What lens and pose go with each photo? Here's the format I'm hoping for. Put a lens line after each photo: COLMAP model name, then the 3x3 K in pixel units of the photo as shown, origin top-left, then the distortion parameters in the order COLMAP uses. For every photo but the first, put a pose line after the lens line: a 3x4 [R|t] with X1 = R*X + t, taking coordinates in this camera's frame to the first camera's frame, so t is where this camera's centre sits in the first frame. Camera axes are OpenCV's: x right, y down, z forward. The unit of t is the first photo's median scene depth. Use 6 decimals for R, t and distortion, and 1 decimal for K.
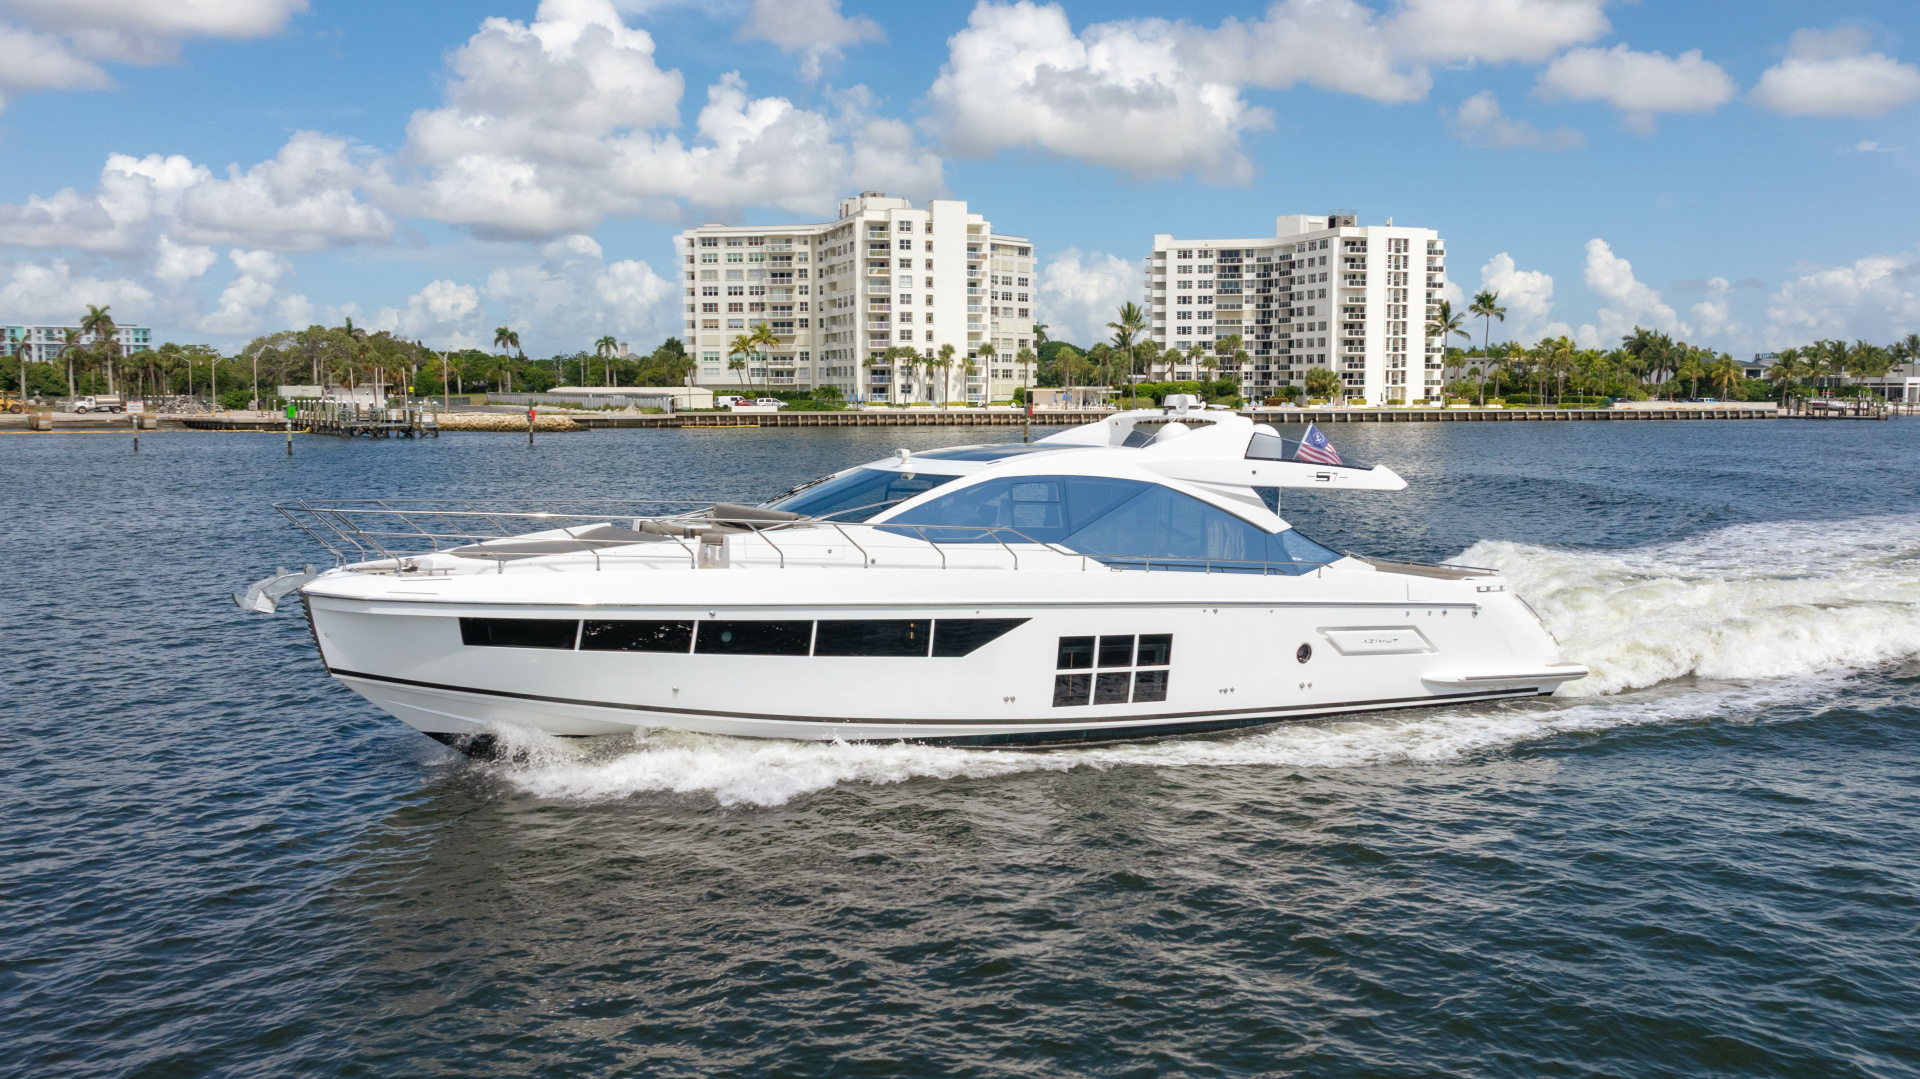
lens RADIAL K [[1403.5, 0, 992.4], [0, 1403.5, 536.2], [0, 0, 1]] dist [-0.001441, -0.002649]
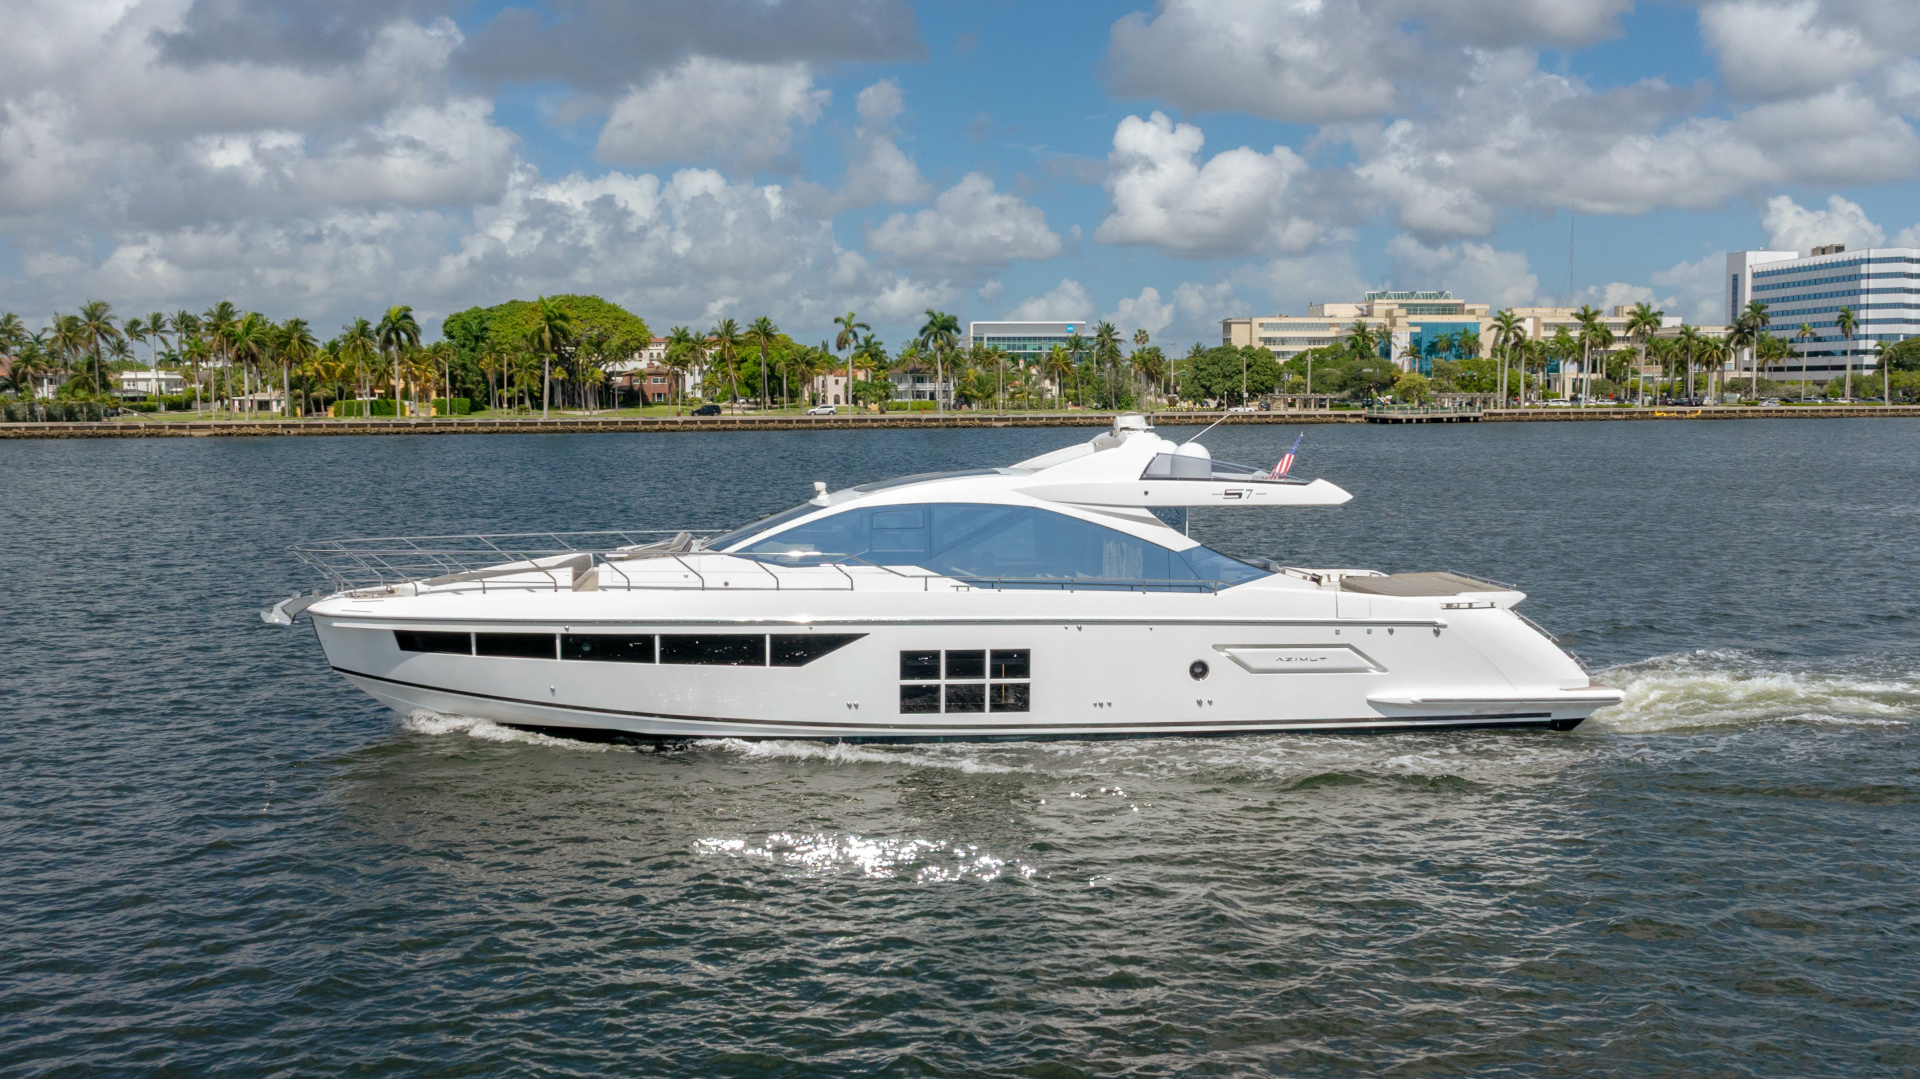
lens RADIAL K [[1403.5, 0, 992.4], [0, 1403.5, 536.2], [0, 0, 1]] dist [-0.001441, -0.002649]
pose [[0.909190, -0.027042, -0.415503, 0.551332], [0.019413, 0.999557, -0.022574, 0.007688], [0.415930, 0.012458, 0.909312, 0.022556]]
